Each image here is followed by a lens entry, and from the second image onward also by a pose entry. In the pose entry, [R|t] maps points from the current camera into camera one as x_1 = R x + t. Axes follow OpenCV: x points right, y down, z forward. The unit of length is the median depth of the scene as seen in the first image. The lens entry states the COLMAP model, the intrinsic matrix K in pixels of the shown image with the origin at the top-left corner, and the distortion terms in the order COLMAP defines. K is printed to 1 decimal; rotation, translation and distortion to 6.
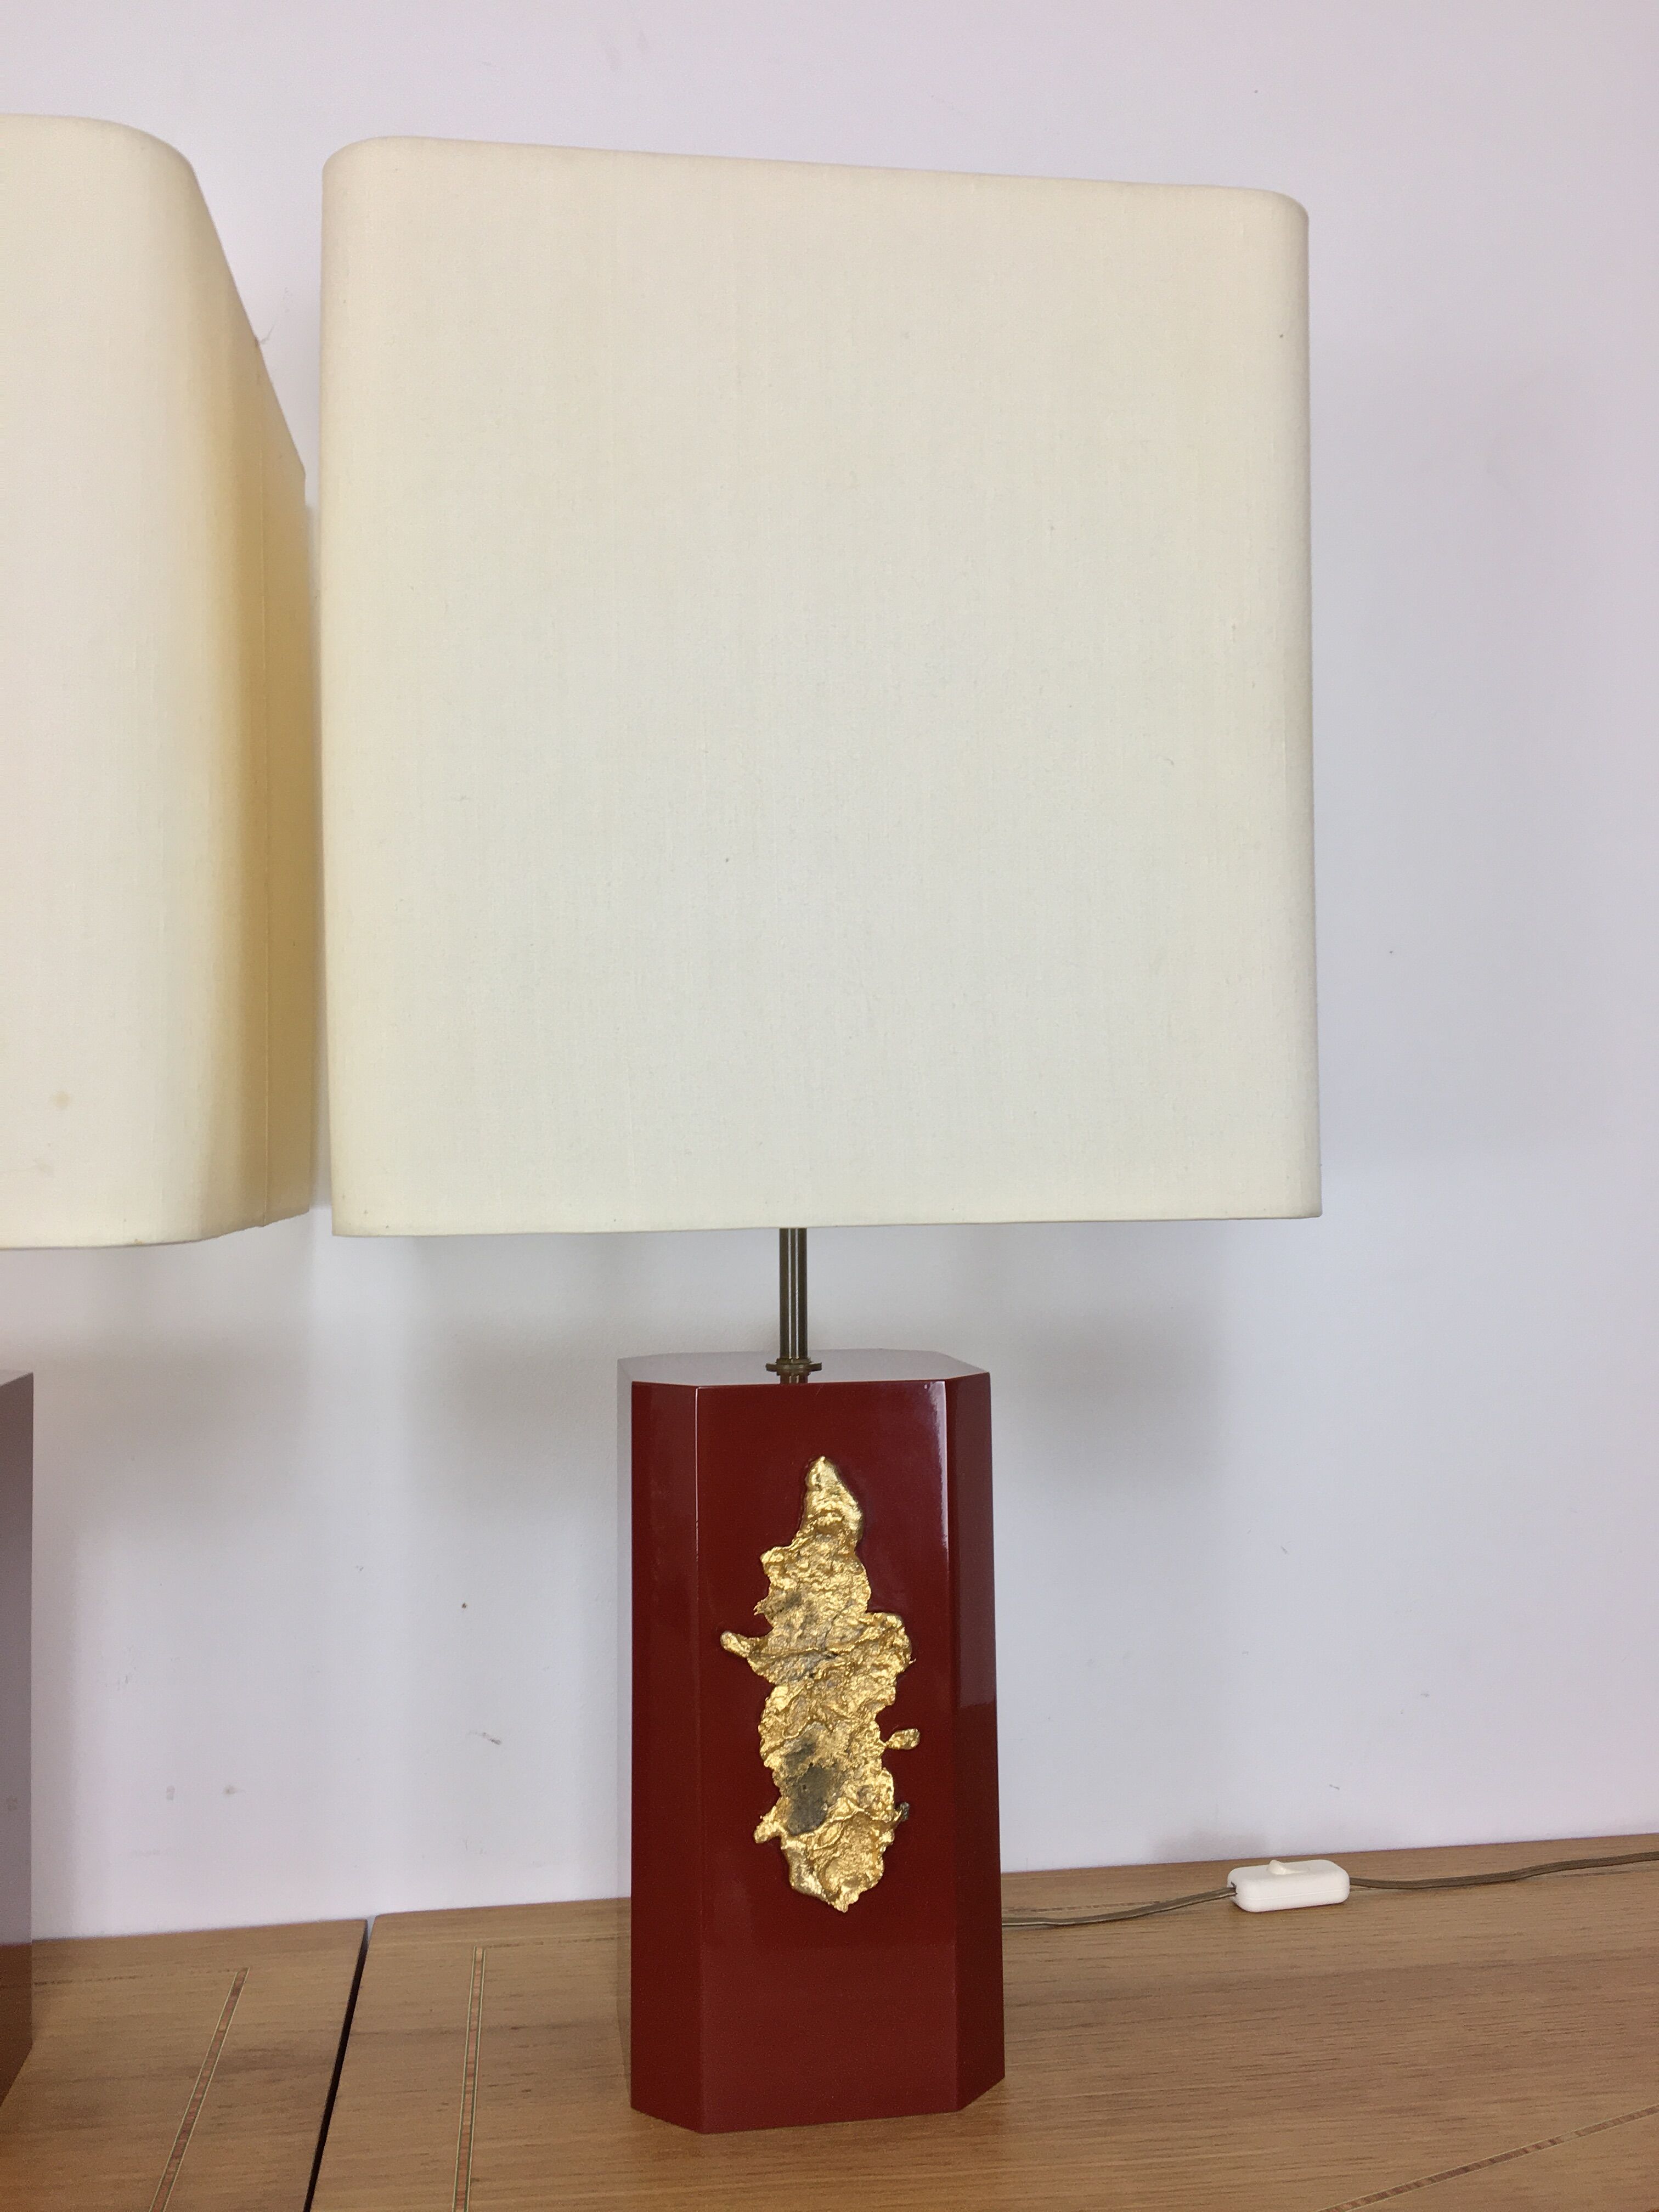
lens RADIAL K [[1919.3, 0, 829.5], [0, 1919.3, 1106.0], [0, 0, 1]] dist [0.078141, -0.120496]
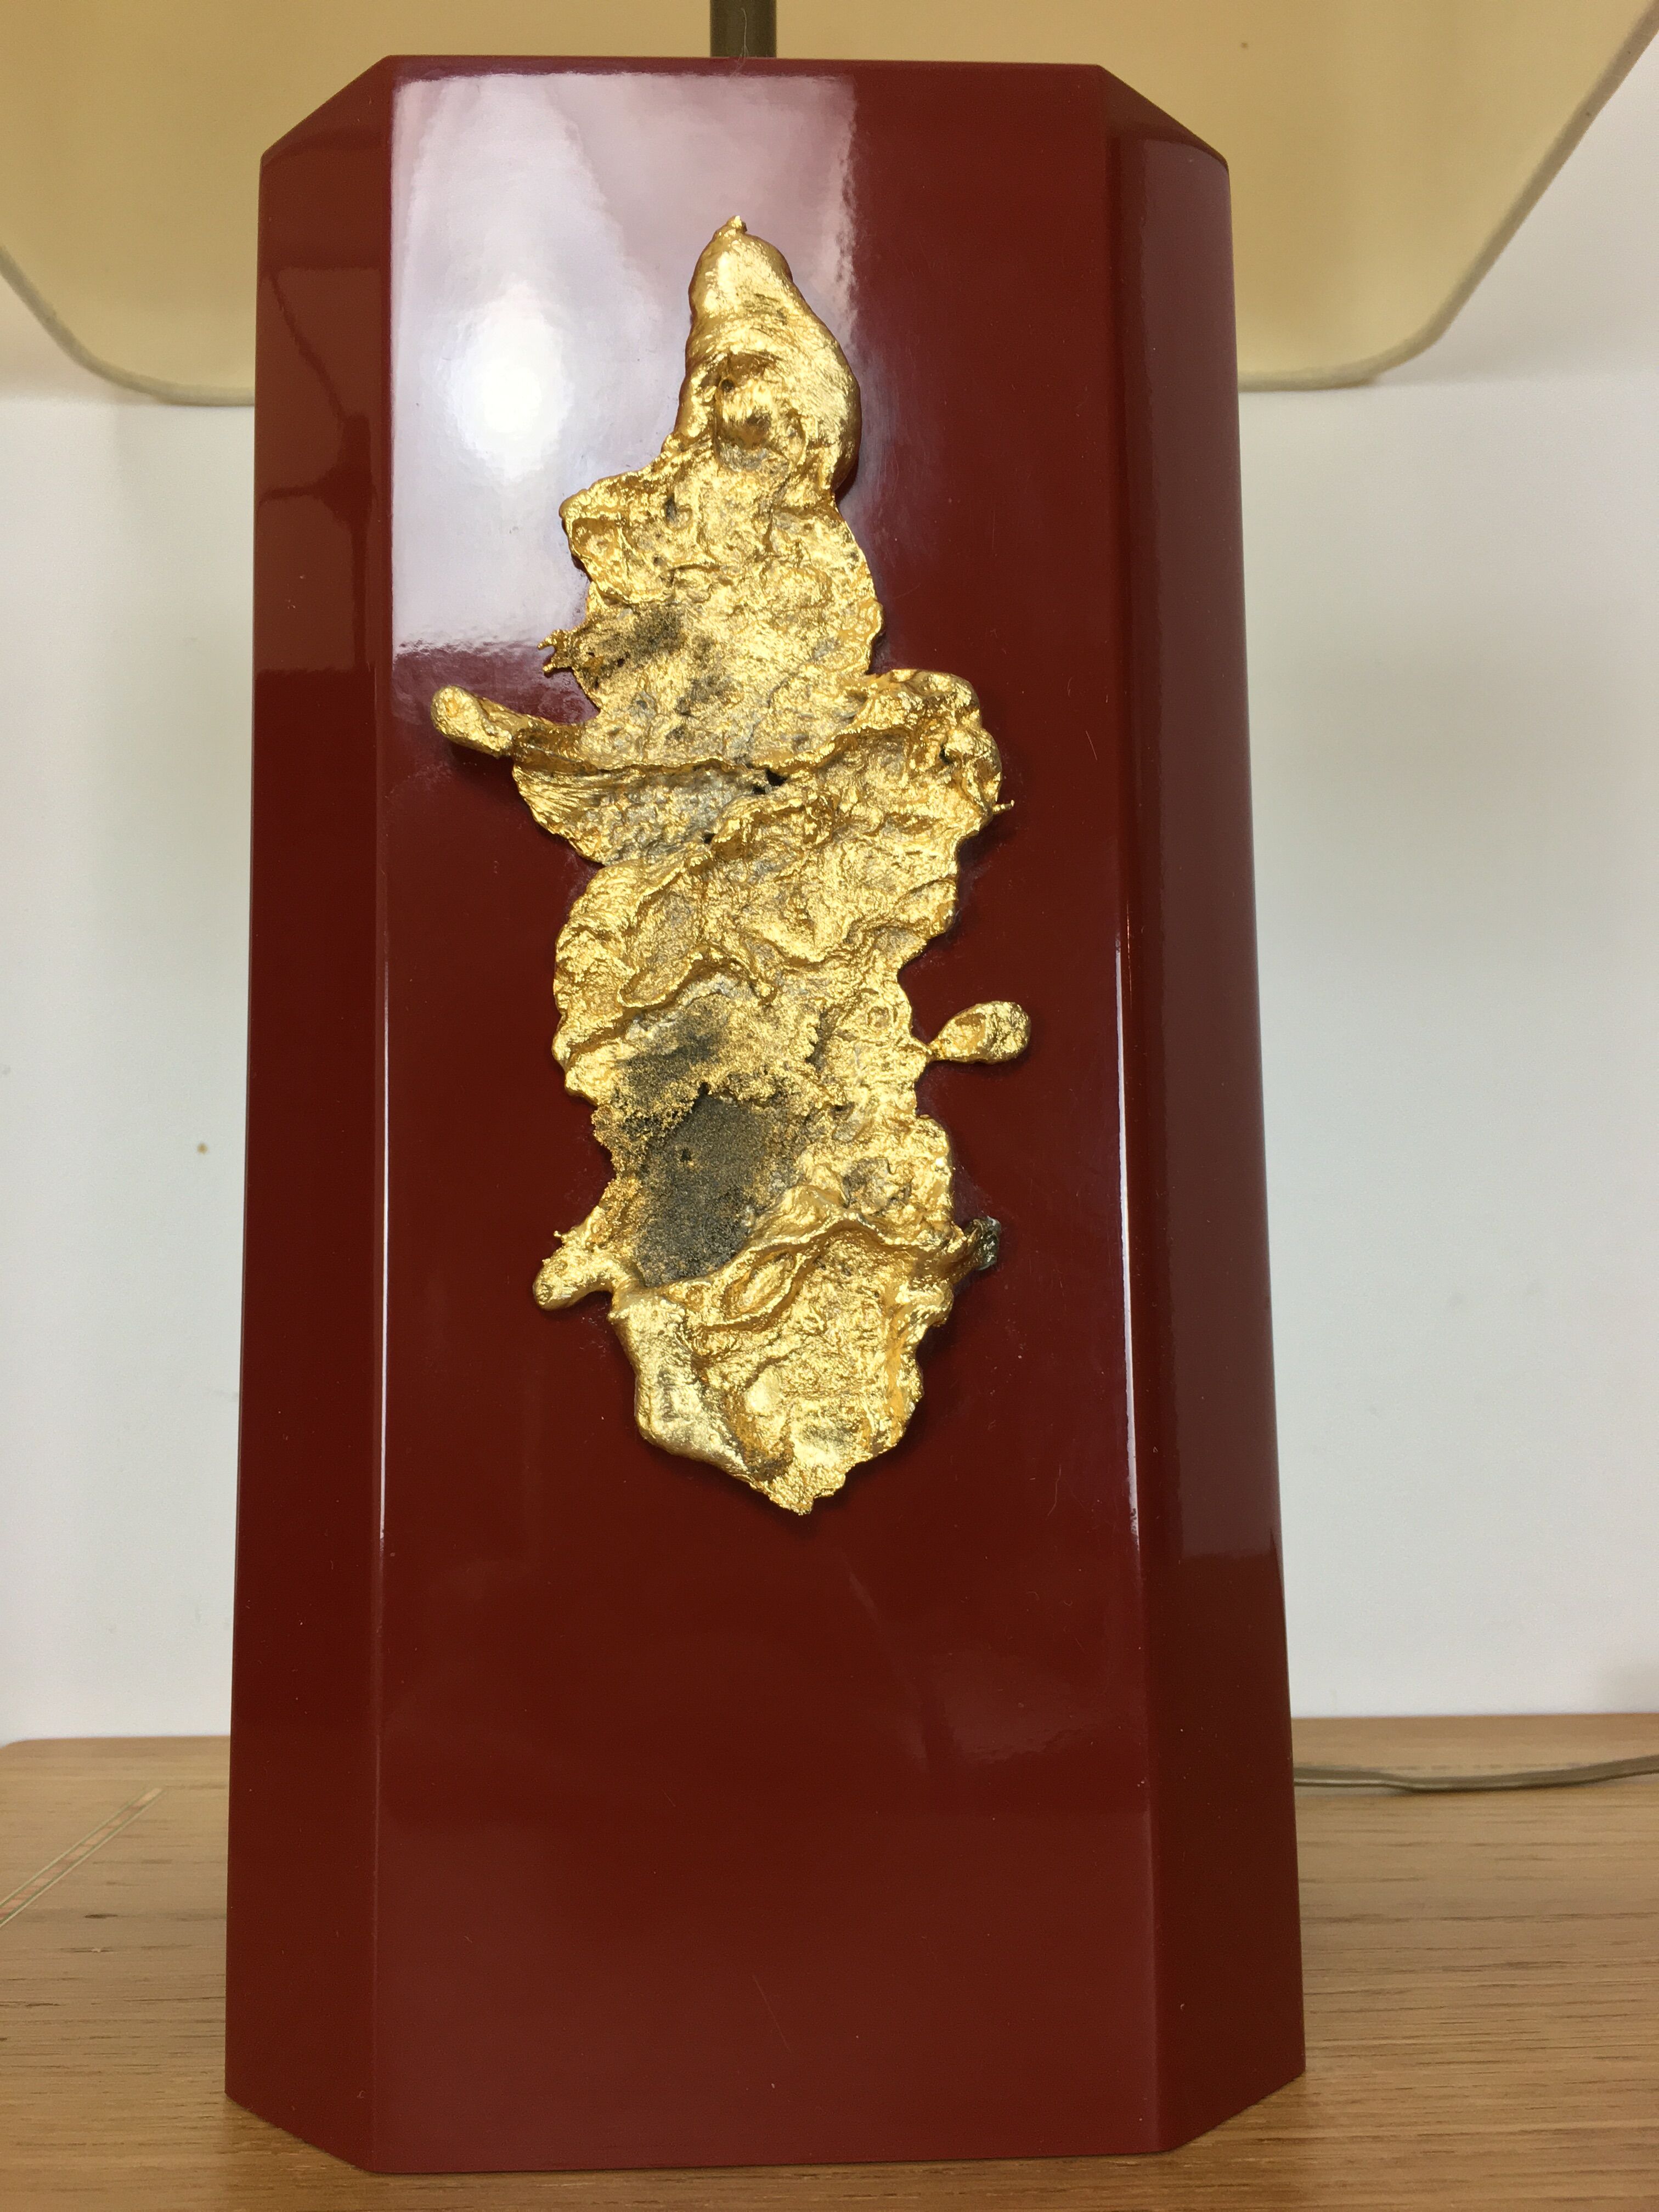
lens RADIAL K [[1950.9, 0, 829.5], [0, 1950.9, 1106.0], [0, 0, 1]] dist [0.007237, -0.012932]
pose [[0.990844, -0.017064, -0.133927, 0.058061], [0.009001, 0.998122, -0.060586, 0.363341], [0.134710, 0.058826, 0.989137, 0.660835]]
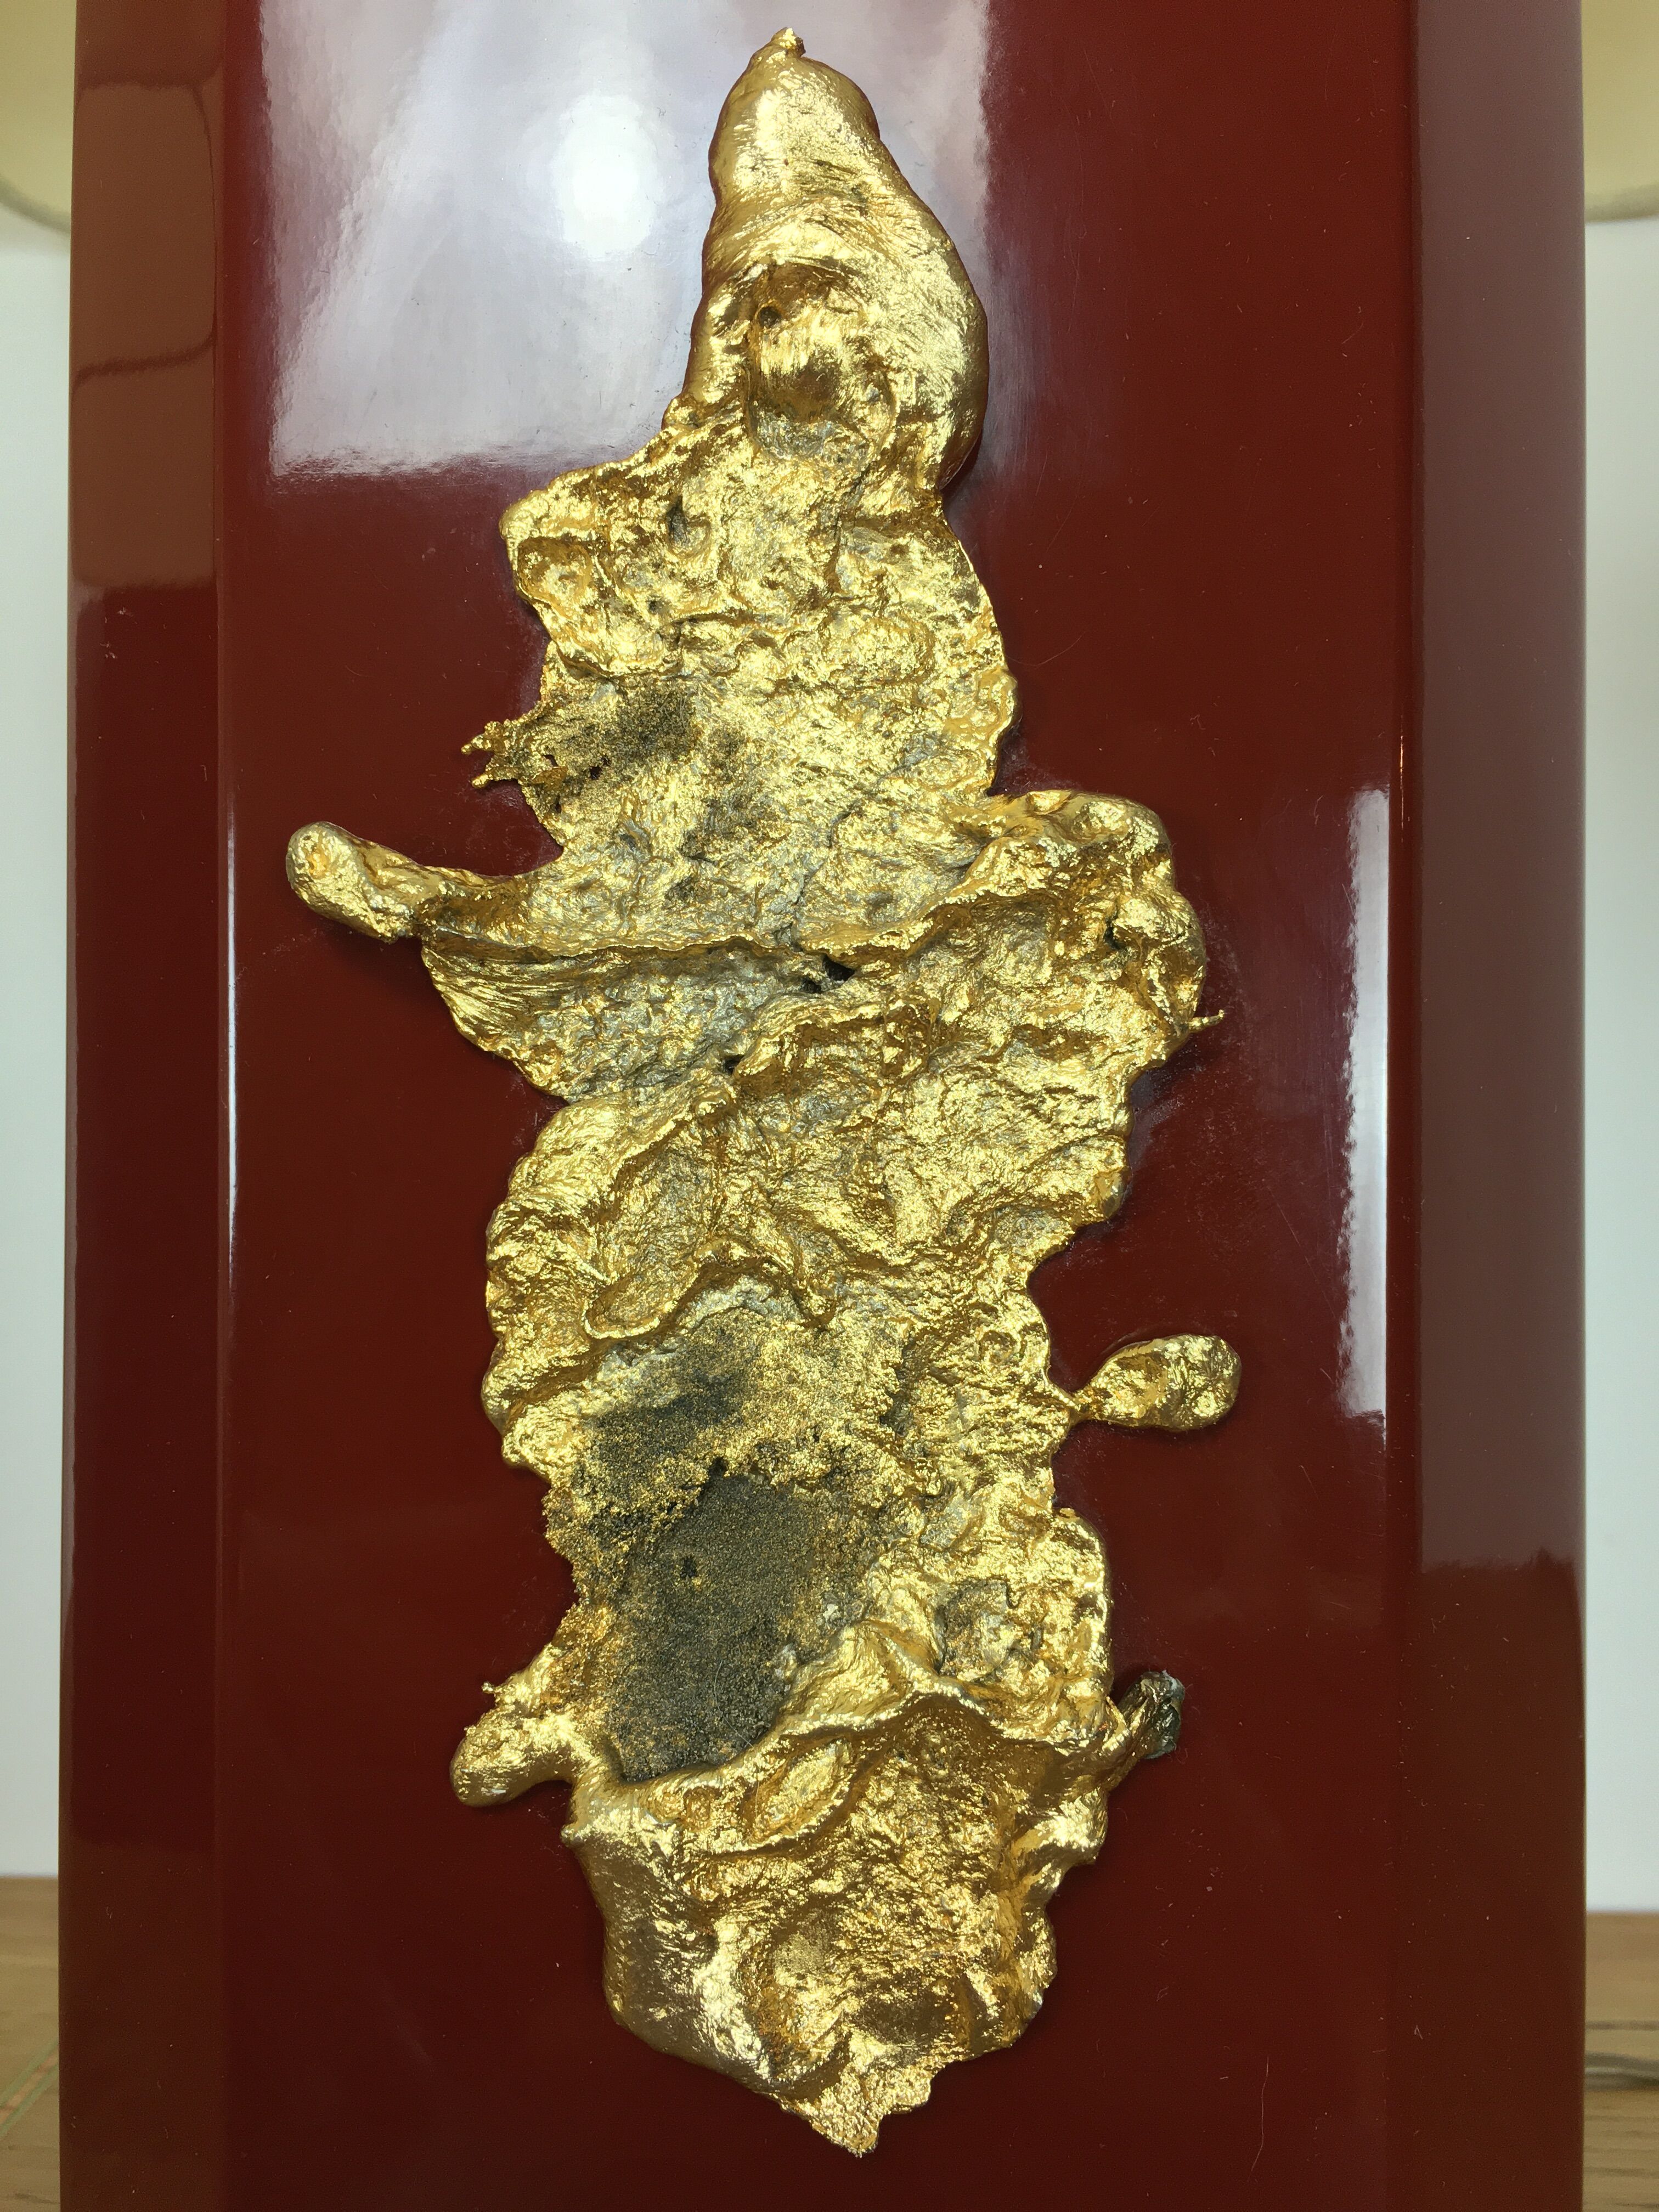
lens RADIAL K [[1911.5, 0, 821.0], [0, 1911.5, 1081.9], [0, 0, 1]] dist [0.030713, -0.109631]
pose [[0.980704, 0.012477, -0.195098, 0.042704], [-0.007069, 0.999572, 0.028390, 0.290513], [0.195369, -0.026463, 0.980373, 0.791002]]
